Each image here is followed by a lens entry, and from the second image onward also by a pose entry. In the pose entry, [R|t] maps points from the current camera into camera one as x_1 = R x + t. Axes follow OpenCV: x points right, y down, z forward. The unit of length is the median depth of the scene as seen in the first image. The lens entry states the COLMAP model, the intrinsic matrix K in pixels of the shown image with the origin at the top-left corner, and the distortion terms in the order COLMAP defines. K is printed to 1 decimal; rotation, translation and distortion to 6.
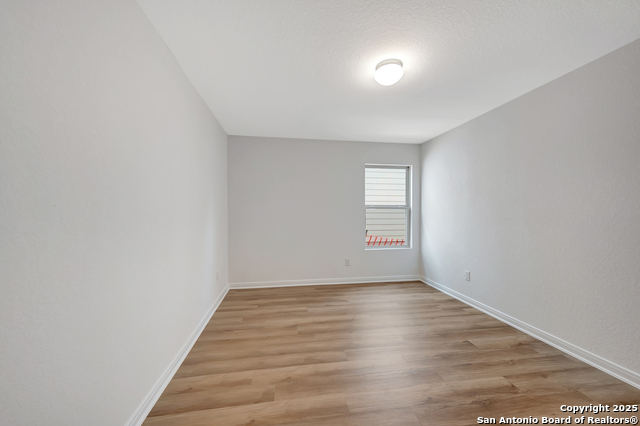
lens RADIAL K [[252.9, 0, 320.0], [0, 252.9, 213.0], [0, 0, 1]] dist [0.012455, 0.000103]
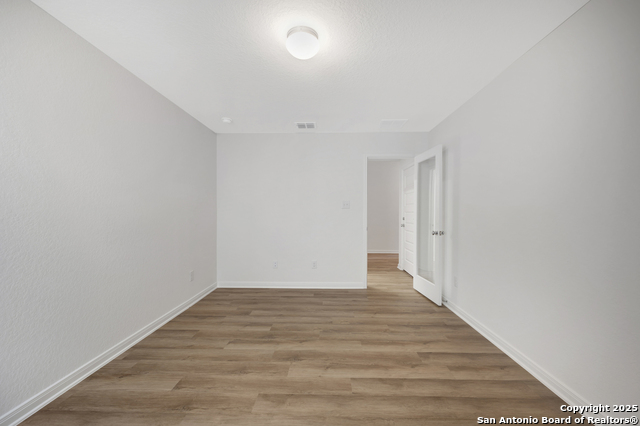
lens RADIAL K [[252.9, 0, 320.0], [0, 252.9, 213.0], [0, 0, 1]] dist [0.012455, 0.000103]
pose [[-0.980836, -0.005132, 0.194767, 0.048438], [-0.003893, 0.999970, 0.006746, 0.003893], [-0.194796, 0.005858, -0.980826, 1.913699]]
